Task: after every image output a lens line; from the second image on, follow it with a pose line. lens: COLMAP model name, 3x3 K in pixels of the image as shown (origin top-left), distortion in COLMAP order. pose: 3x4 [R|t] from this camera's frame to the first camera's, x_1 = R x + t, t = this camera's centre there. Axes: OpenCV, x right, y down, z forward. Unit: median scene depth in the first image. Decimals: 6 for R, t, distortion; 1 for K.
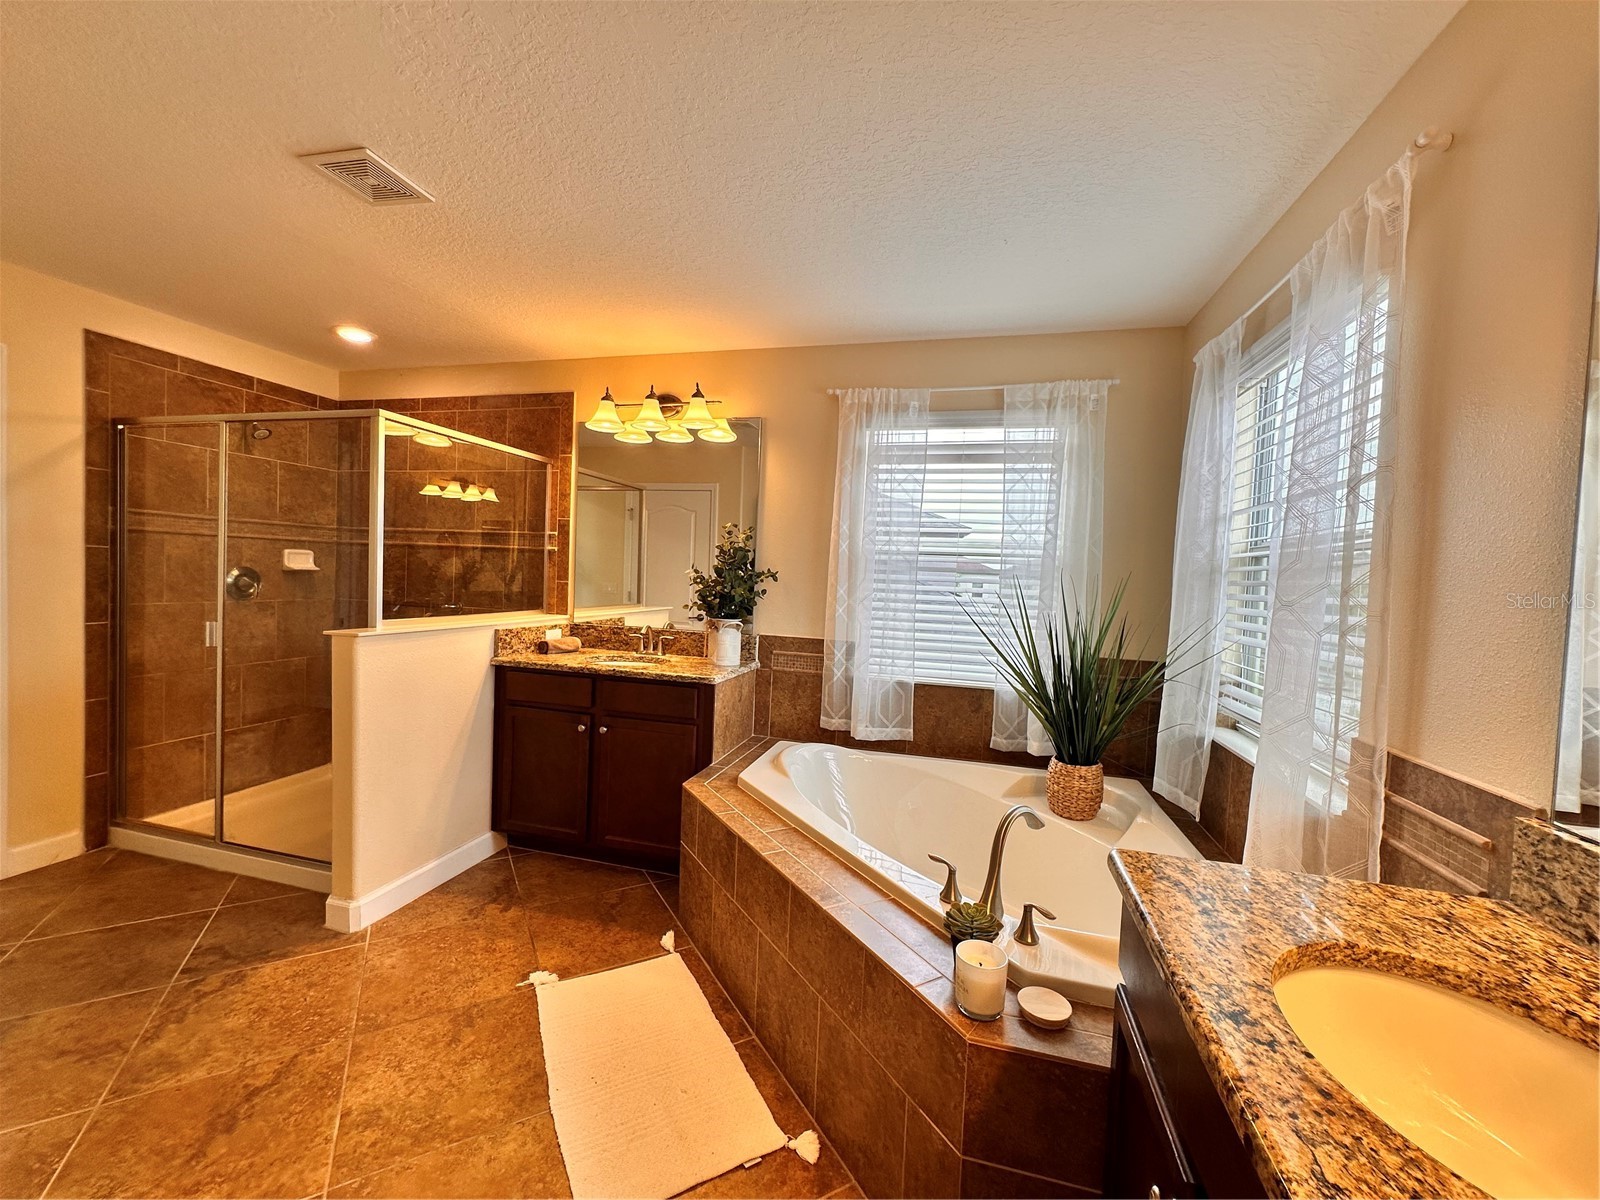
lens RADIAL K [[640.3, 0, 800.0], [0, 640.3, 600.0], [0, 0, 1]] dist [-0.000028, -0.000002]
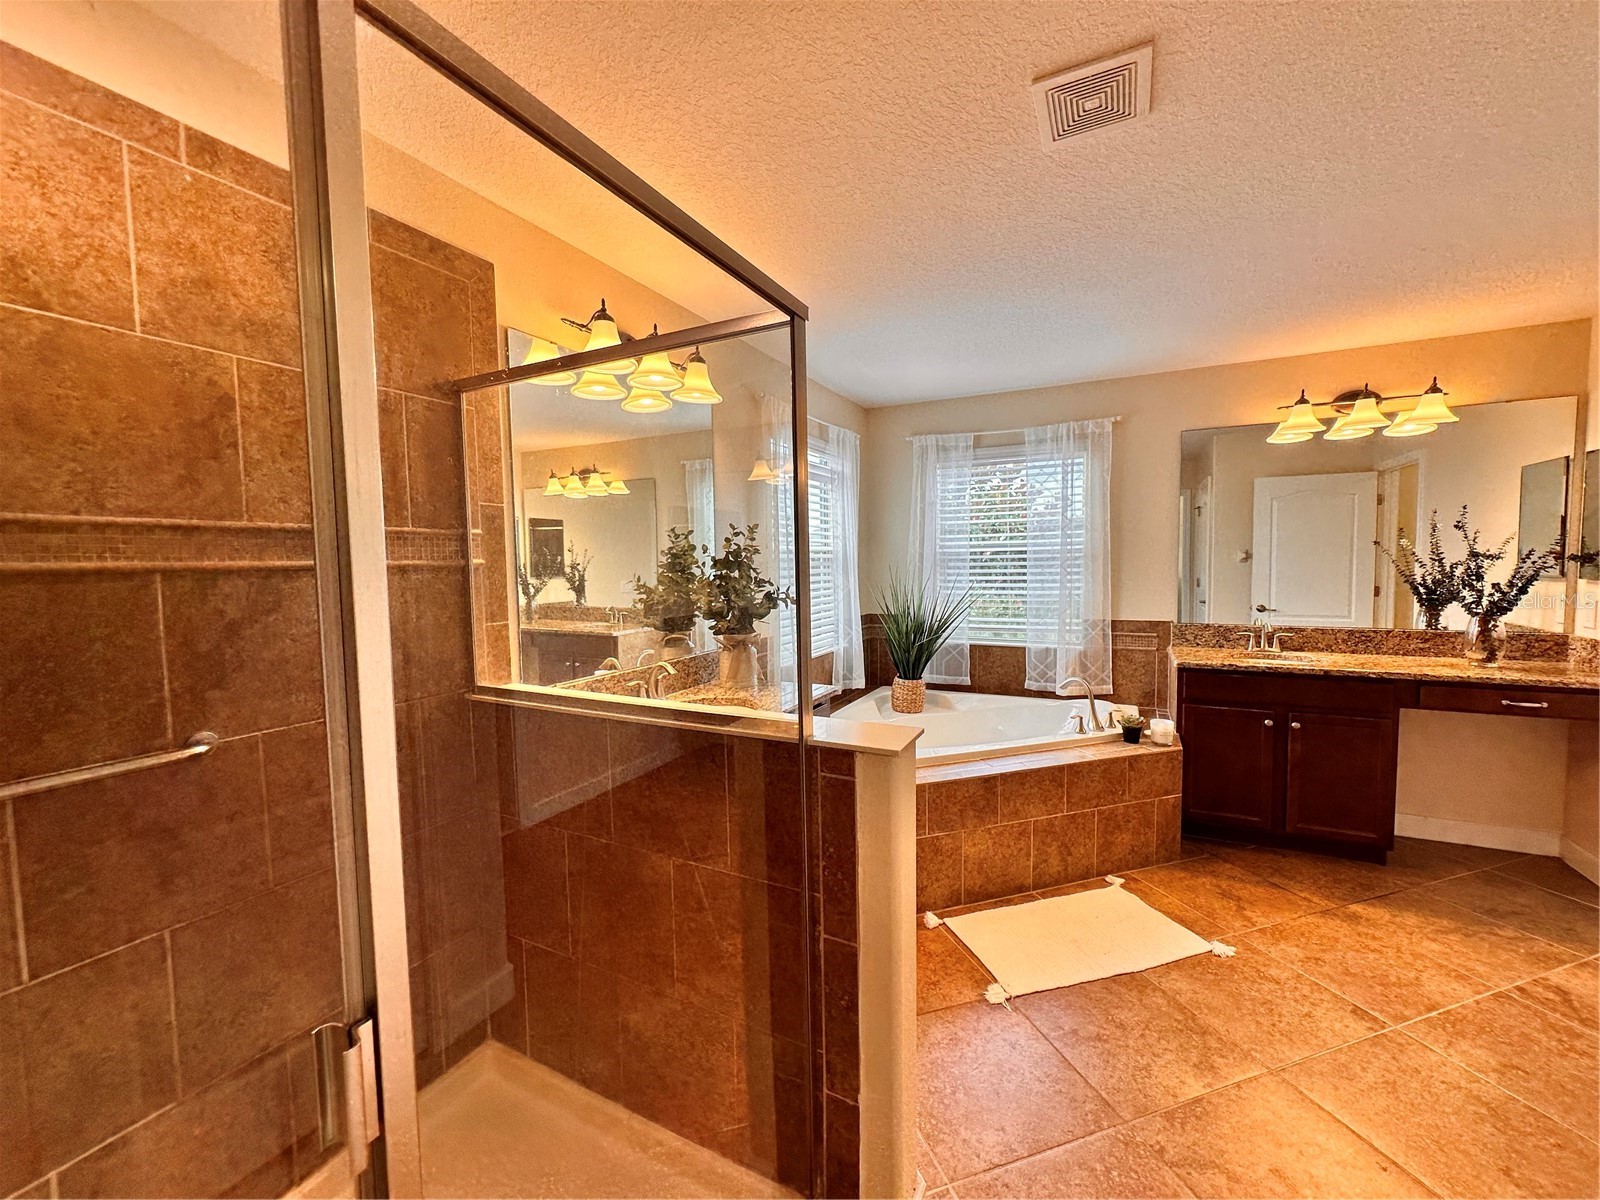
lens RADIAL K [[640.3, 0, 800.0], [0, 640.3, 600.0], [0, 0, 1]] dist [-0.000028, -0.000002]
pose [[0.212121, -0.110627, 0.970961, -0.902970], [0.059077, 0.993206, 0.100256, -0.094063], [-0.975456, 0.036095, 0.217216, 0.695302]]
